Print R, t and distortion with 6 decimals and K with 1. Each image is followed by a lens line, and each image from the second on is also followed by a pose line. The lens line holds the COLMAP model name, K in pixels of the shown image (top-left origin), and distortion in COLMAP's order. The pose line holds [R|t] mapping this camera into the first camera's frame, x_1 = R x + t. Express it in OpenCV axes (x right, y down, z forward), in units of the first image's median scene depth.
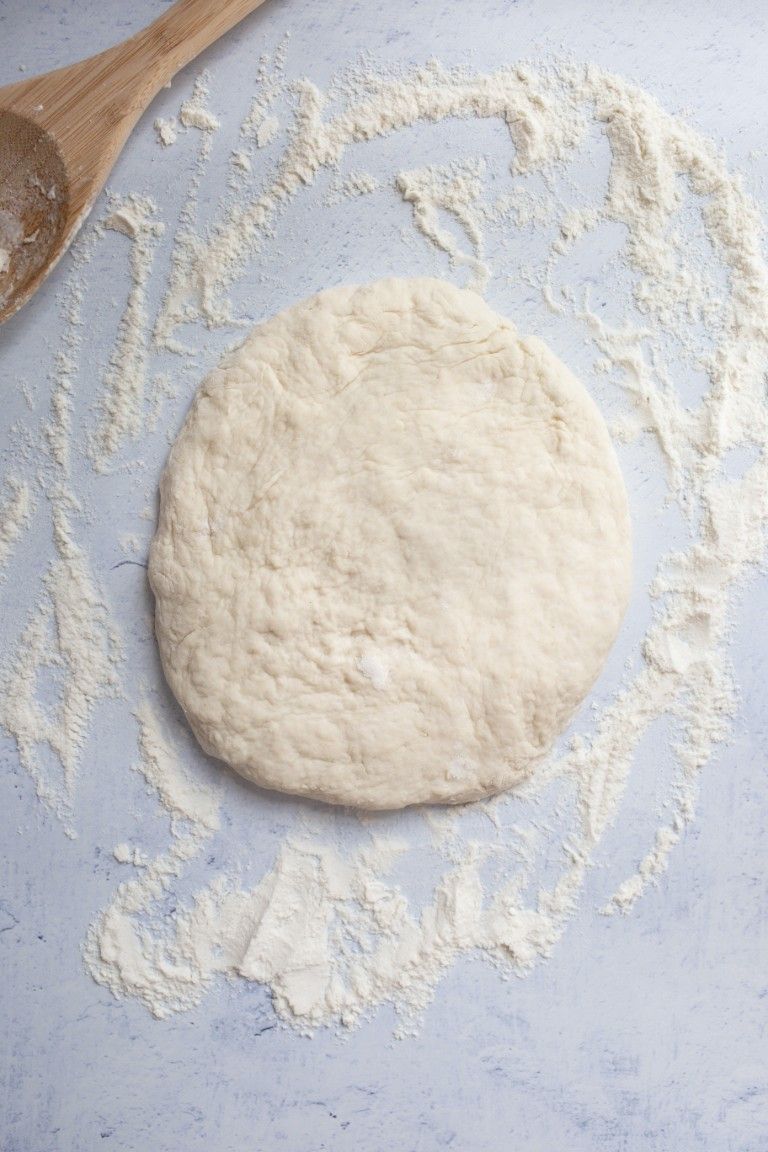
lens RADIAL K [[1165.9, 0, 402.3], [0, 1165.9, 576.0], [0, 0, 1]] dist [-0.106054, 0.111456]
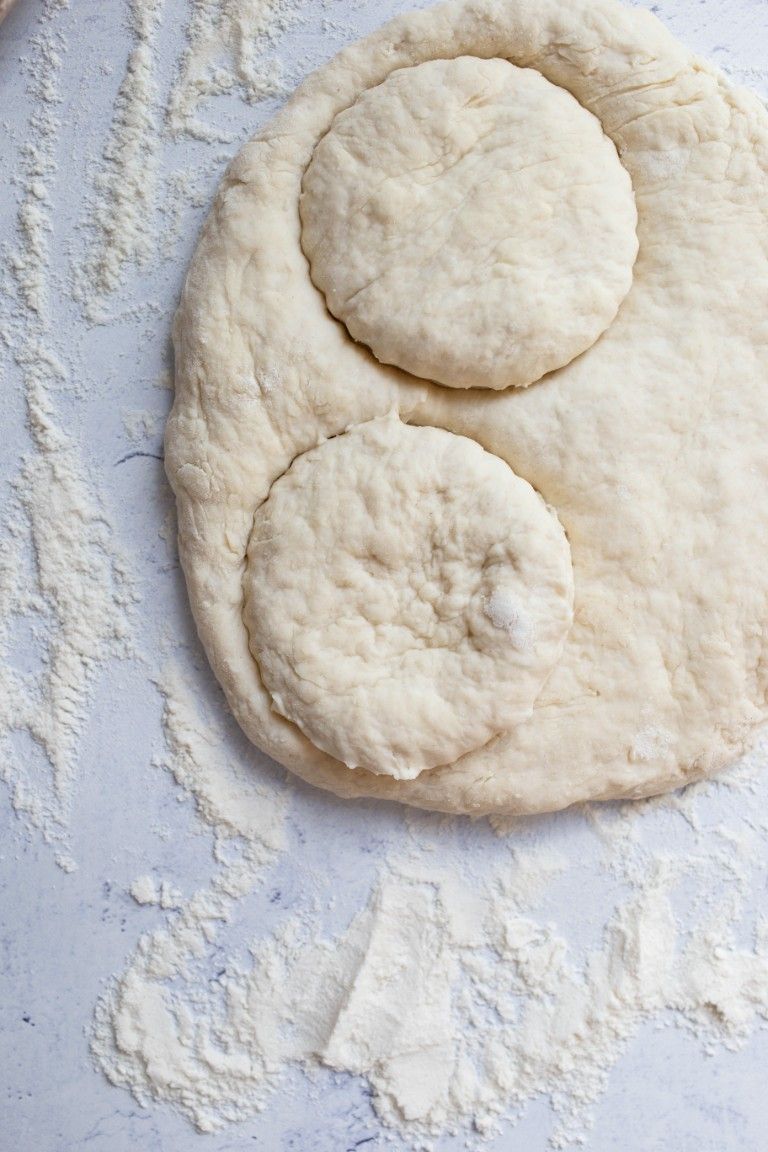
lens RADIAL K [[1071.0, 0, 384.0], [0, 1071.0, 576.0], [0, 0, 1]] dist [-0.090879, 0.085861]
pose [[0.999290, -0.036531, -0.009265, -0.091164], [0.036339, 0.999139, -0.020028, 0.075320], [0.009988, 0.019677, 0.999757, 0.383784]]
